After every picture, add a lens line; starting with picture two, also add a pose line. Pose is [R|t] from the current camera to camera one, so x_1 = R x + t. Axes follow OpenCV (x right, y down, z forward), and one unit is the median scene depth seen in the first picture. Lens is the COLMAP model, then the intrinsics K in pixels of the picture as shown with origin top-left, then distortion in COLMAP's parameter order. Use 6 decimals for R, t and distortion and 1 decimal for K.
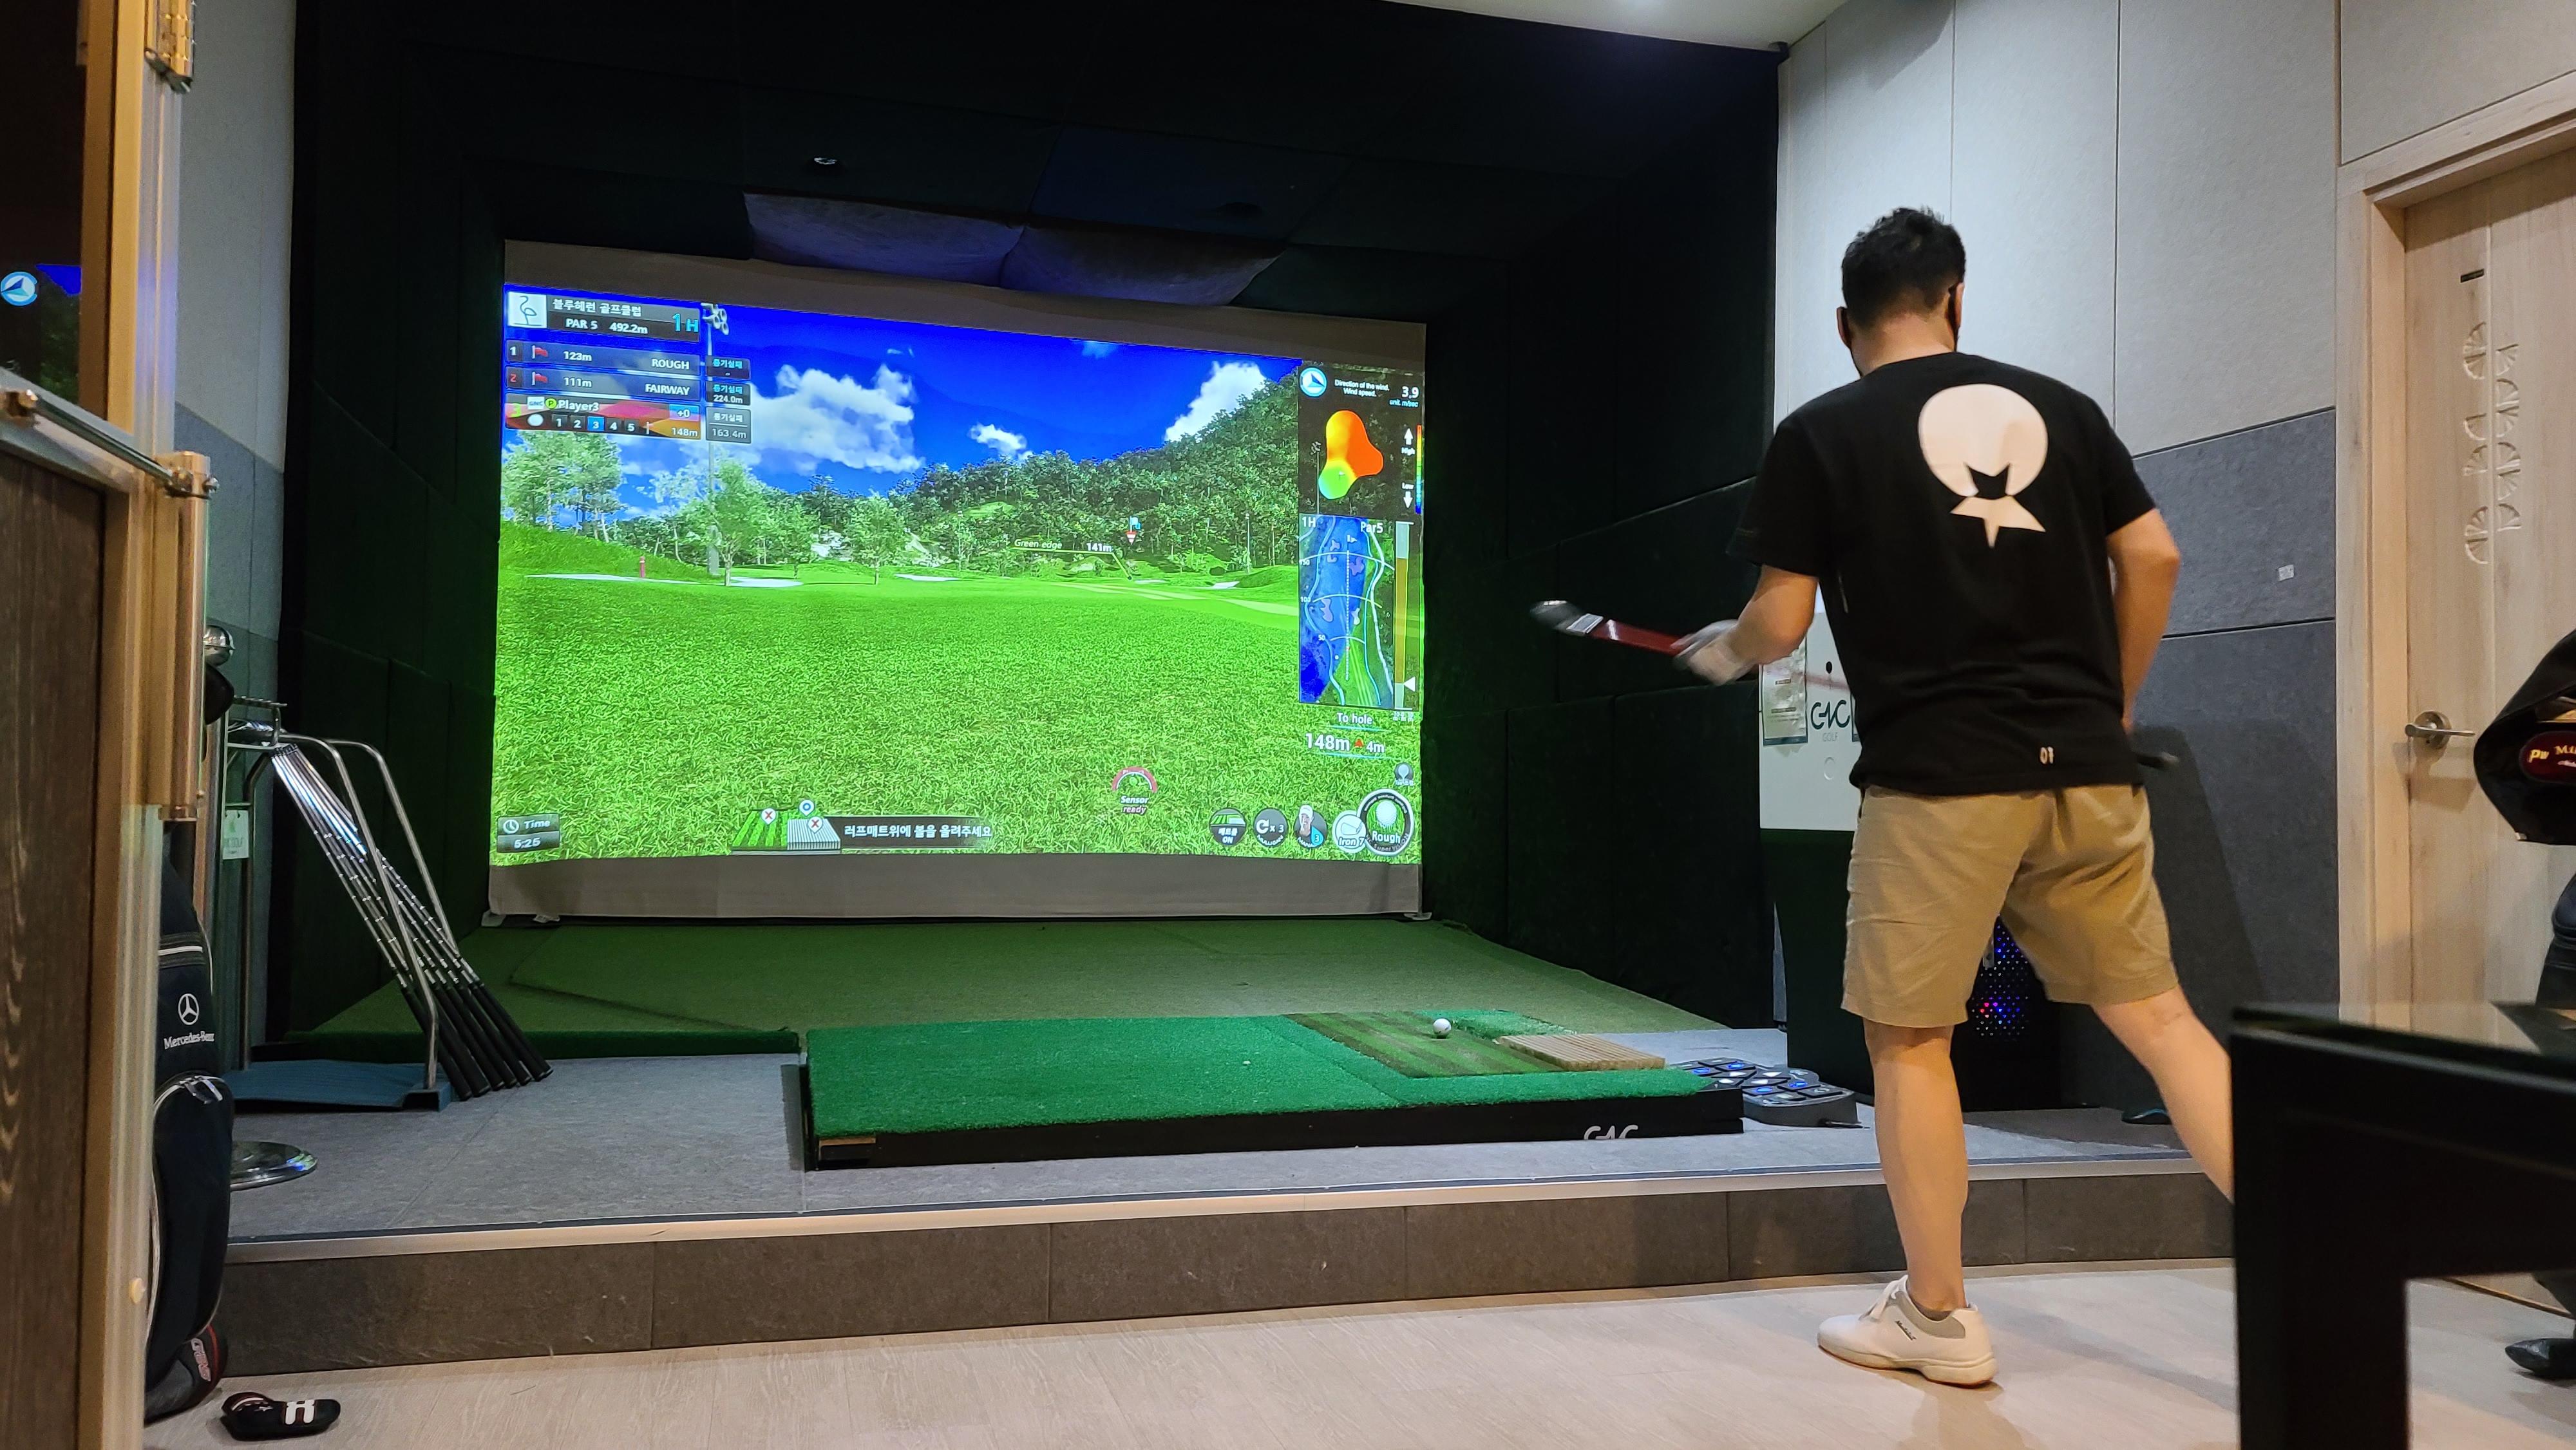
lens RADIAL K [[1826.8, 0, 1288.0], [0, 1826.8, 725.0], [0, 0, 1]] dist [0.080497, -0.060192]
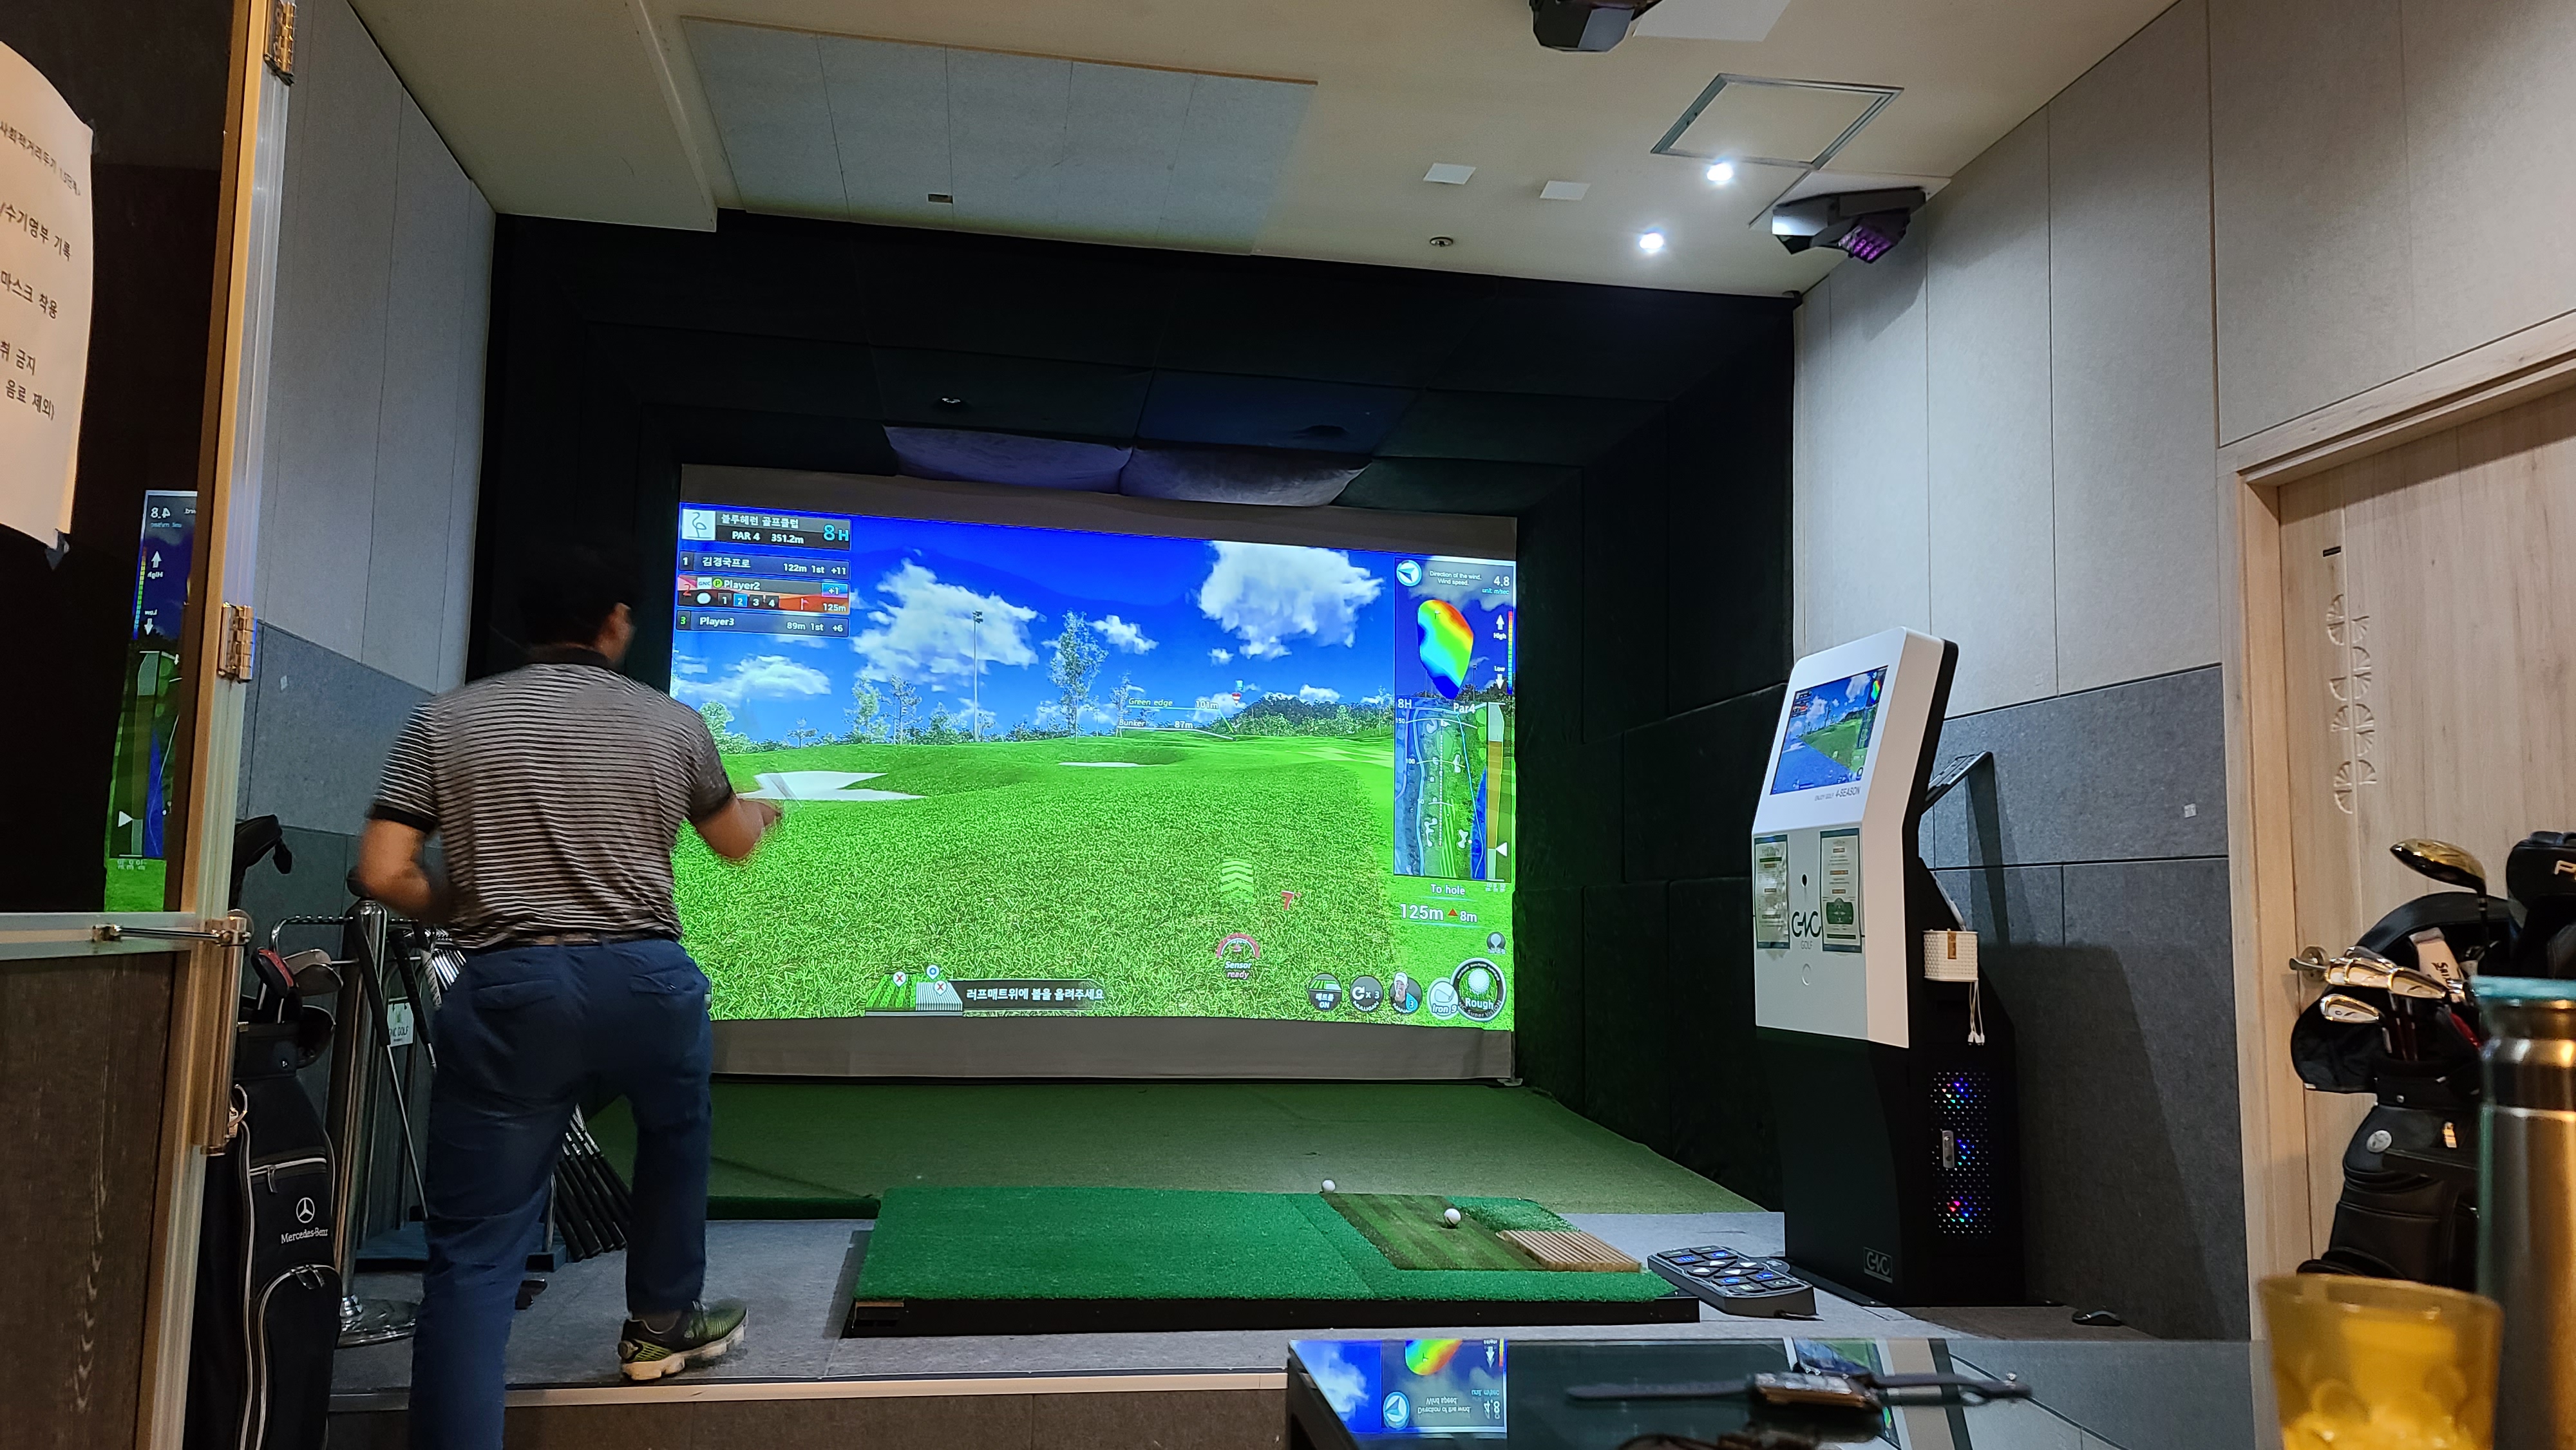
lens RADIAL K [[1818.4, 0, 1303.0], [0, 1818.4, 724.5], [0, 0, 1]] dist [0.083106, -0.055394]
pose [[0.995665, -0.002653, -0.092974, 0.113276], [-0.004116, 0.997357, -0.072534, -0.048987], [0.092921, 0.072602, 0.993023, -0.120474]]
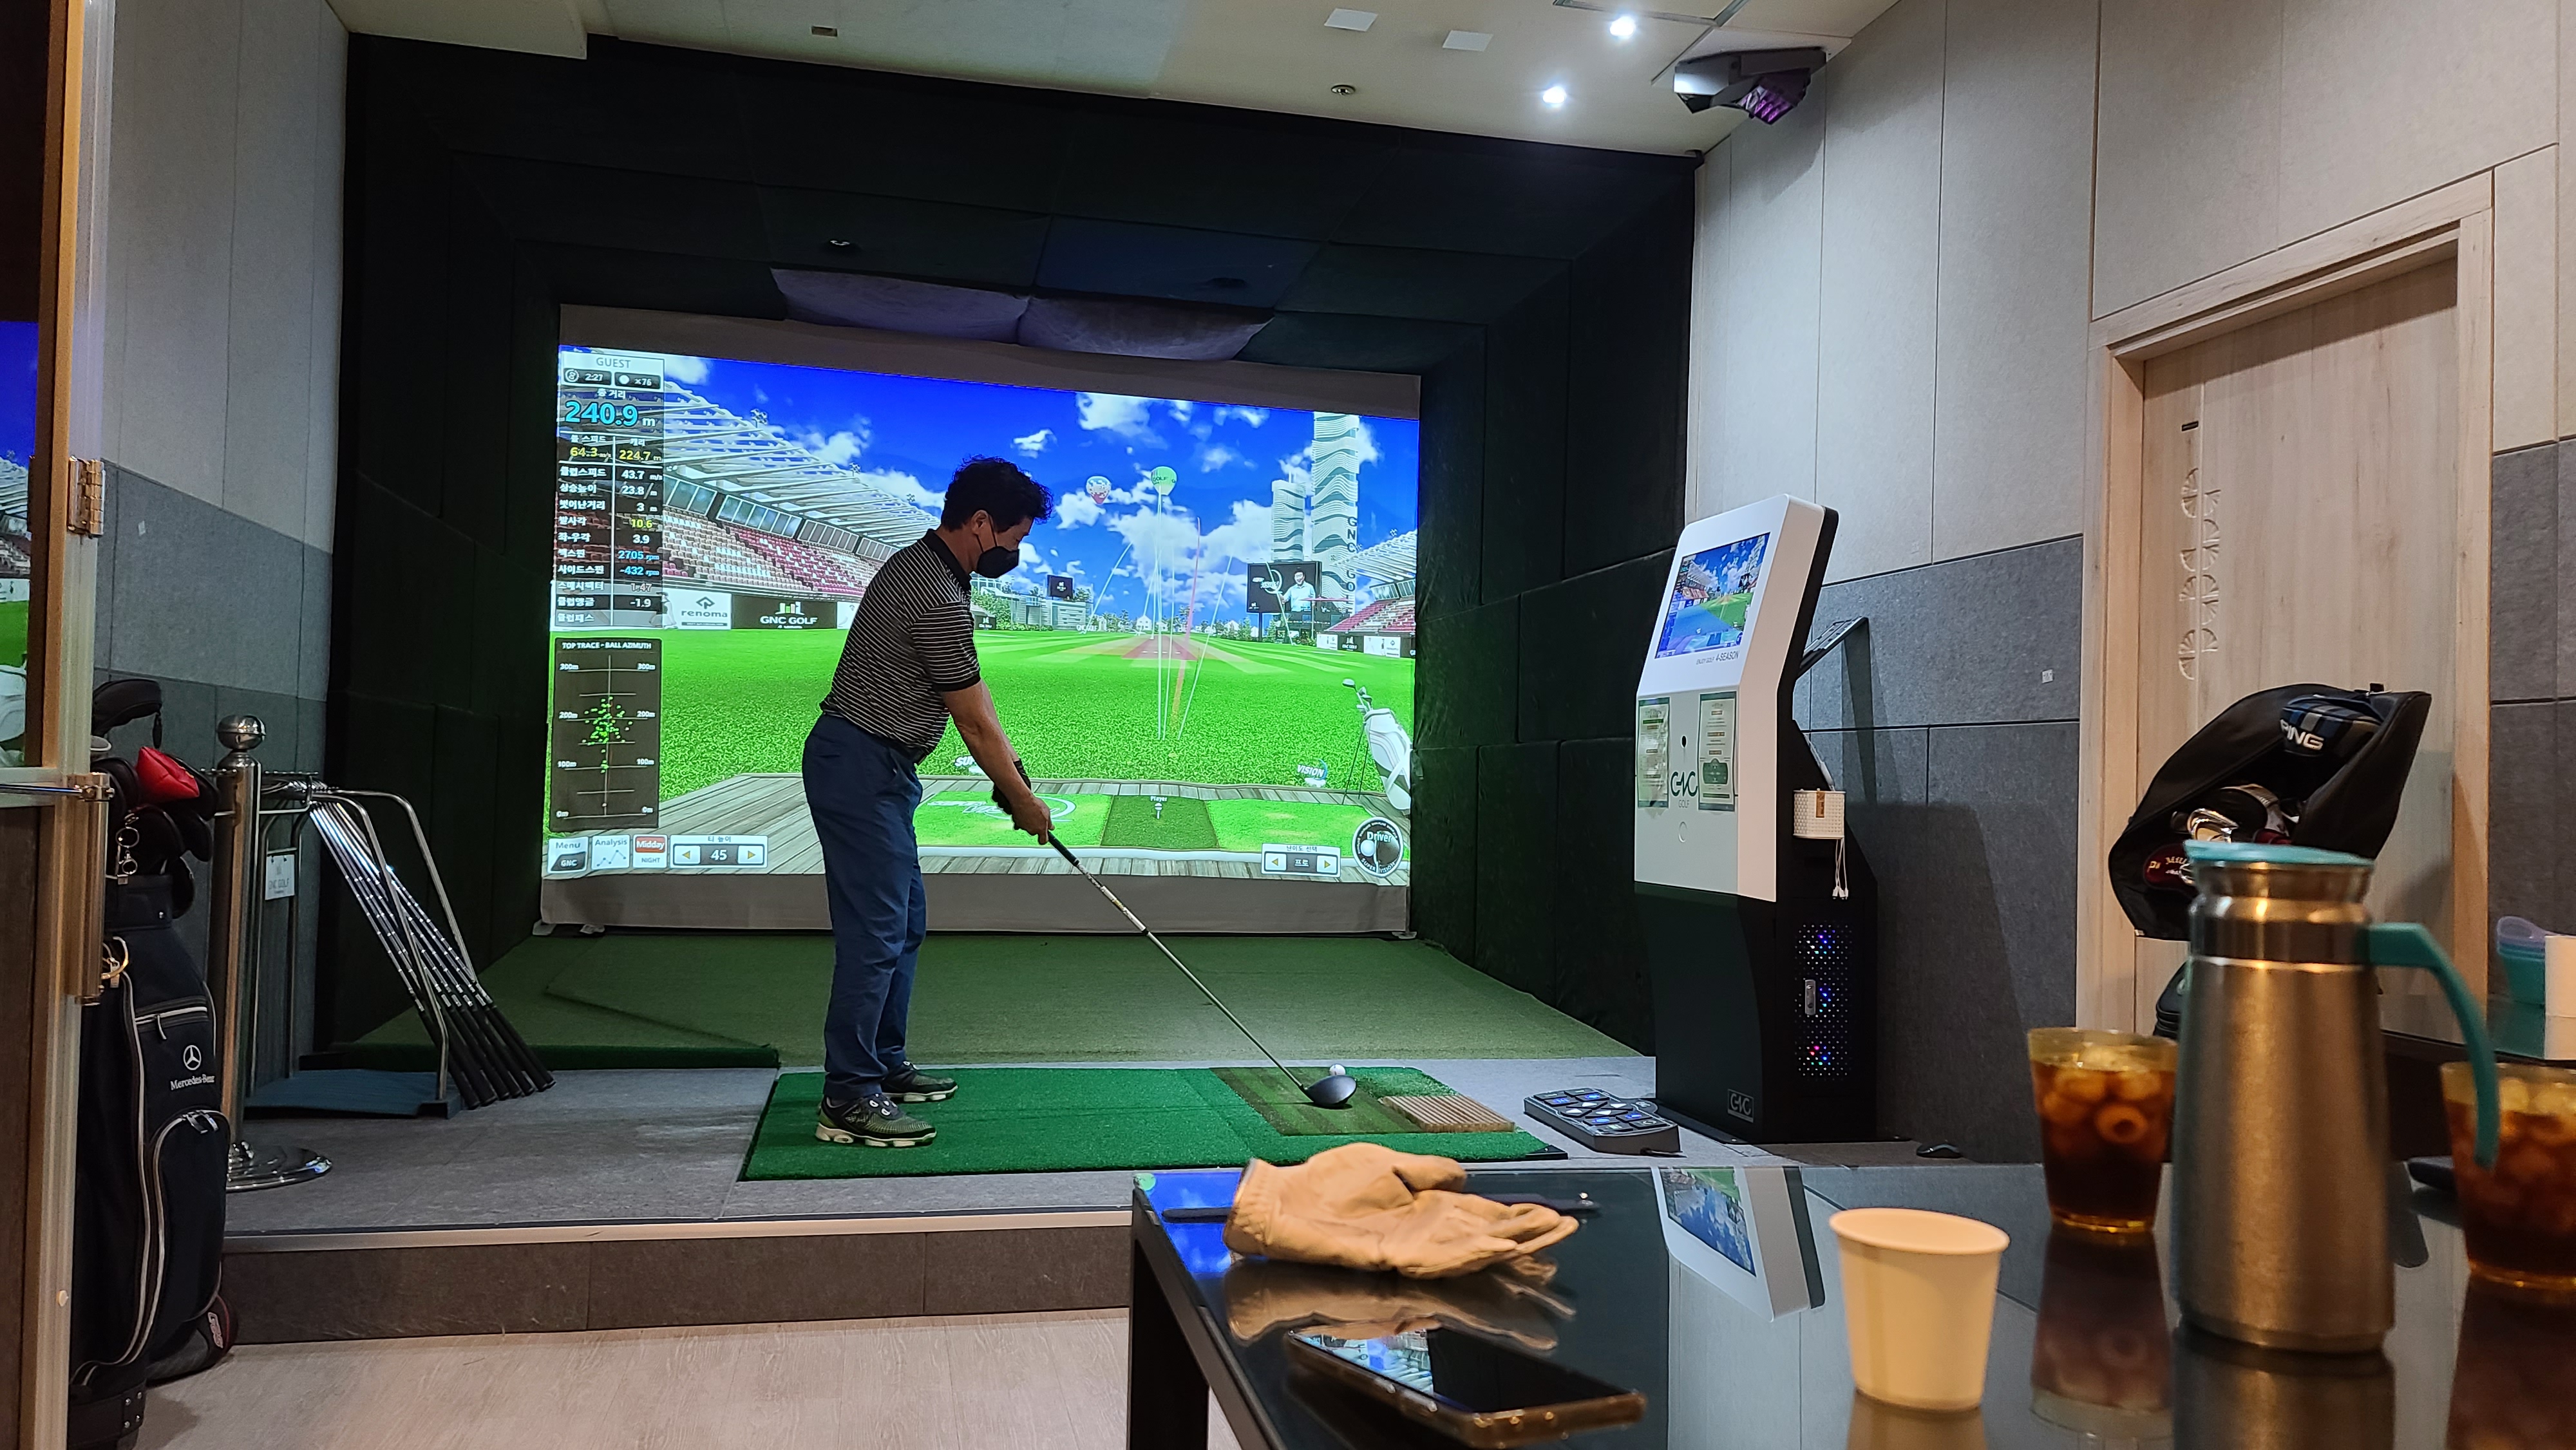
lens RADIAL K [[1821.6, 0, 1306.0], [0, 1821.6, 736.9], [0, 0, 1]] dist [0.080915, -0.058622]
pose [[0.999101, 0.011096, -0.040916, 0.124439], [-0.010600, 0.999868, 0.012325, -0.051183], [0.041047, -0.011880, 0.999087, -0.133657]]
